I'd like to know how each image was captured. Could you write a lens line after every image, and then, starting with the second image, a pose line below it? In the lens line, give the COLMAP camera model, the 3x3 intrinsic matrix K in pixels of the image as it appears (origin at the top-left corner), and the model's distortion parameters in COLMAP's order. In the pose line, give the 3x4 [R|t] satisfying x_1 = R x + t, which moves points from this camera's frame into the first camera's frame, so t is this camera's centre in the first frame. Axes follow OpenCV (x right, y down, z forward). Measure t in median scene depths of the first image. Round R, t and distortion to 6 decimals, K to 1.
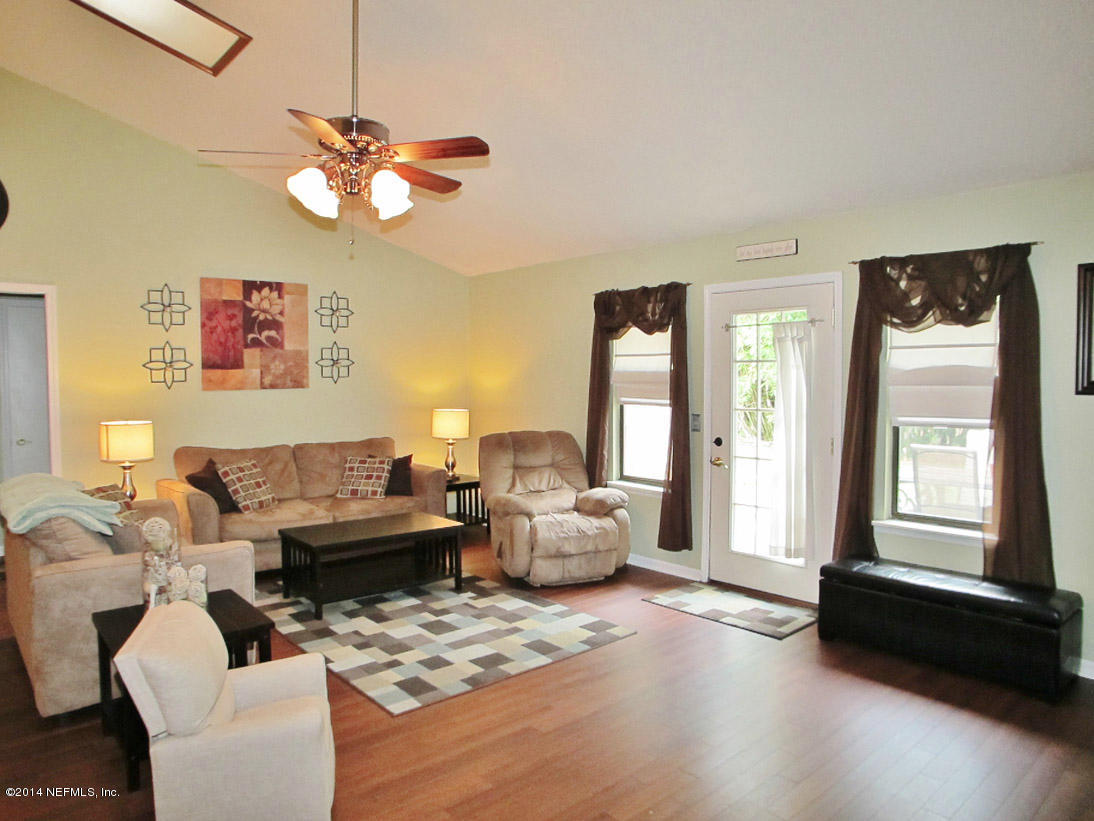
lens RADIAL K [[731.6, 0, 548.5], [0, 731.6, 407.8], [0, 0, 1]] dist [-0.105862, 0.029266]
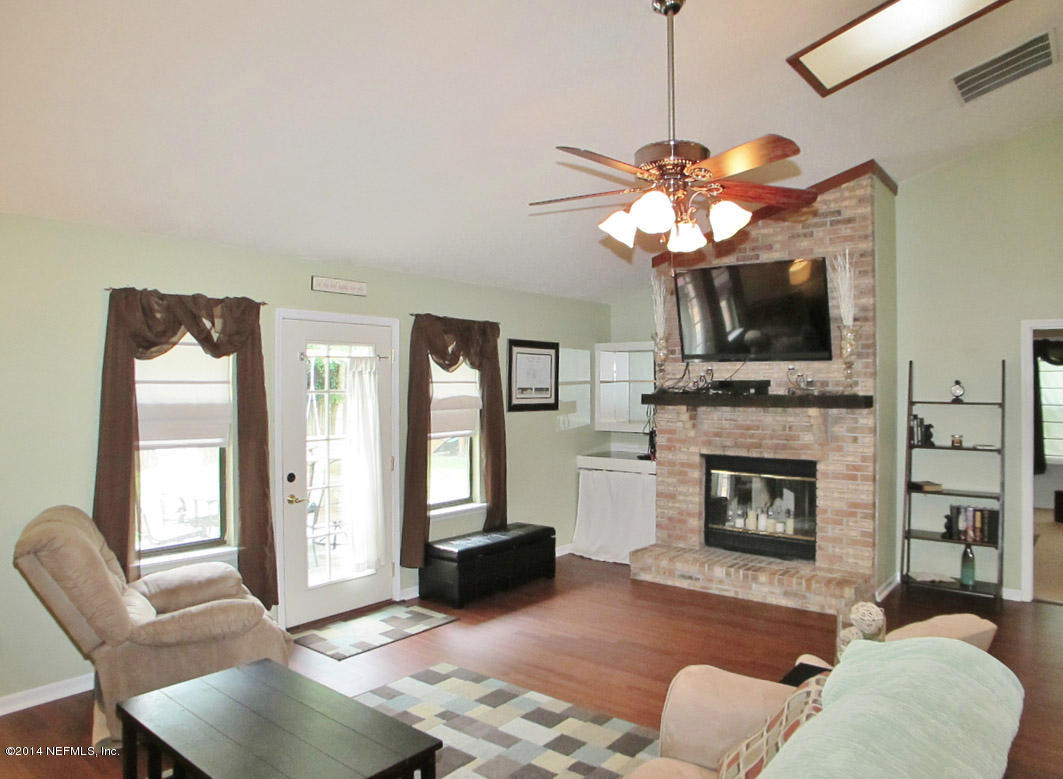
lens RADIAL K [[710.8, 0, 532.6], [0, 710.8, 389.8], [0, 0, 1]] dist [-0.105862, 0.029266]
pose [[-0.161110, -0.000120, 0.986936, -0.799536], [0.046070, 0.998909, 0.007642, -0.066490], [-0.985861, 0.046699, -0.160929, 0.946737]]
